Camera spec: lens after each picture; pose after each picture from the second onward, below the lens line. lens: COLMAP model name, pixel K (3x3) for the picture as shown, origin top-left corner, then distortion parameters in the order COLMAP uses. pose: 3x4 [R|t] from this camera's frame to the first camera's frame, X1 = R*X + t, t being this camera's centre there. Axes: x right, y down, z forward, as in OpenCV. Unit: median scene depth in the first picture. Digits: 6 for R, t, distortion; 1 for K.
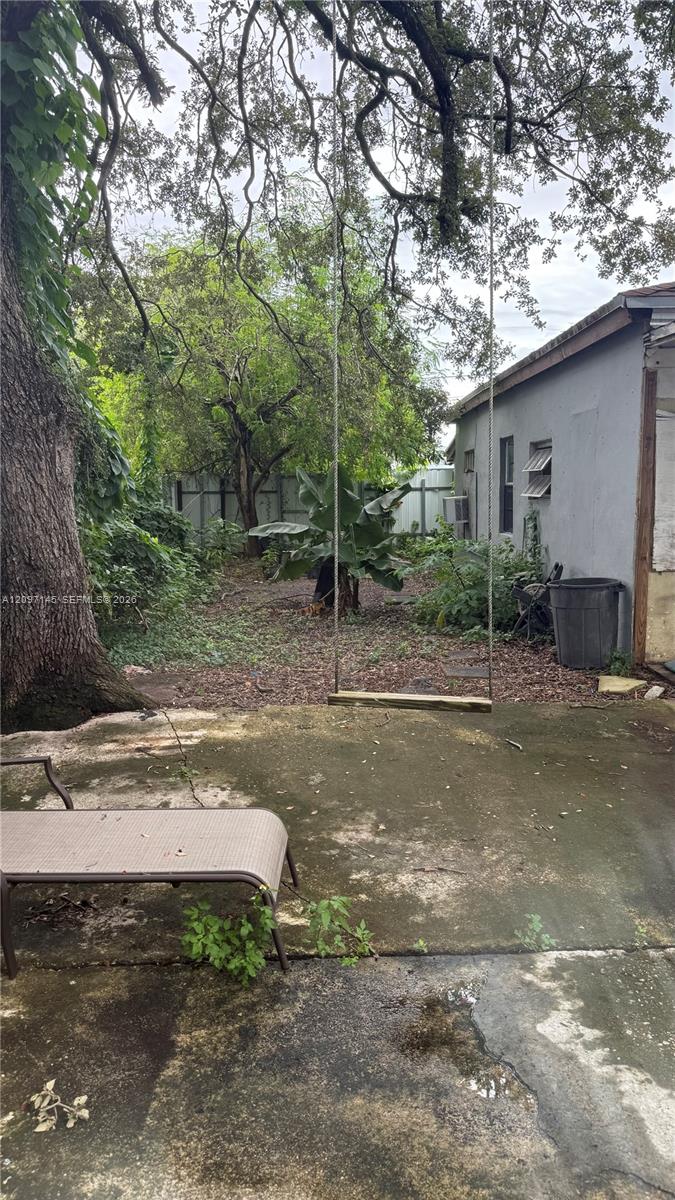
lens RADIAL K [[838.4, 0, 309.9], [0, 838.4, 604.1], [0, 0, 1]] dist [-0.005881, -0.025521]
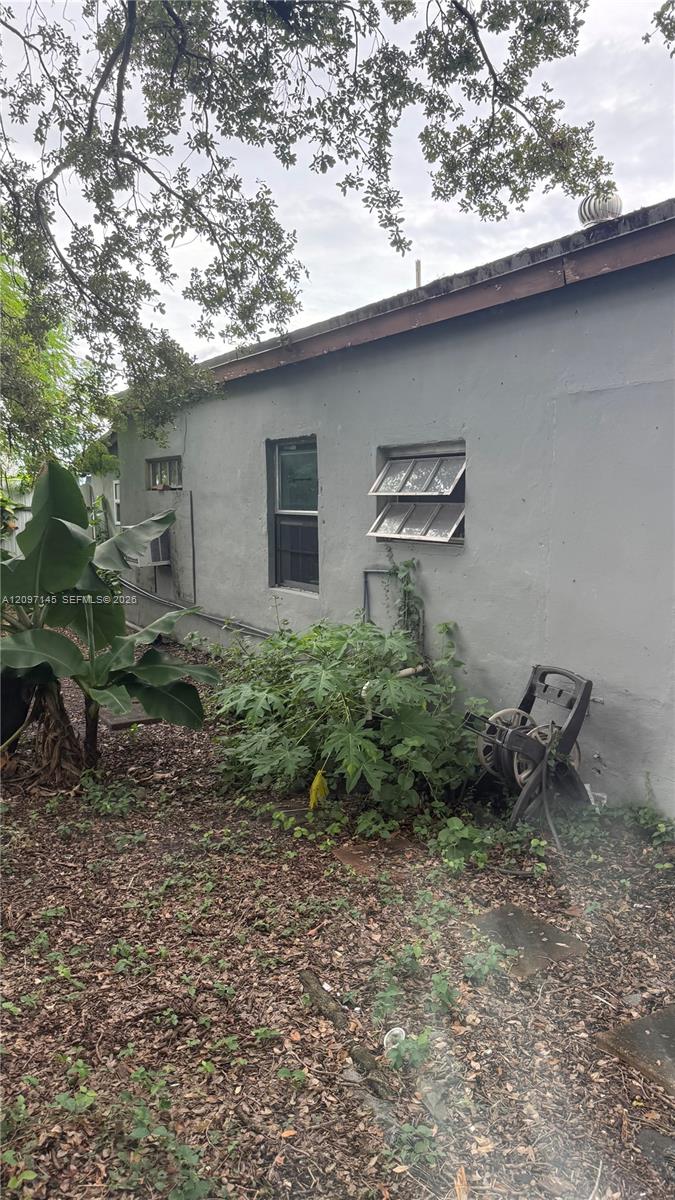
lens RADIAL K [[869.5, 0, 339.5], [0, 869.5, 599.7], [0, 0, 1]] dist [0.017503, -0.021669]
pose [[0.847446, -0.038480, 0.529485, -0.092599], [0.055798, 0.998301, -0.016755, -0.080518], [-0.527941, 0.043743, 0.848154, 0.525764]]
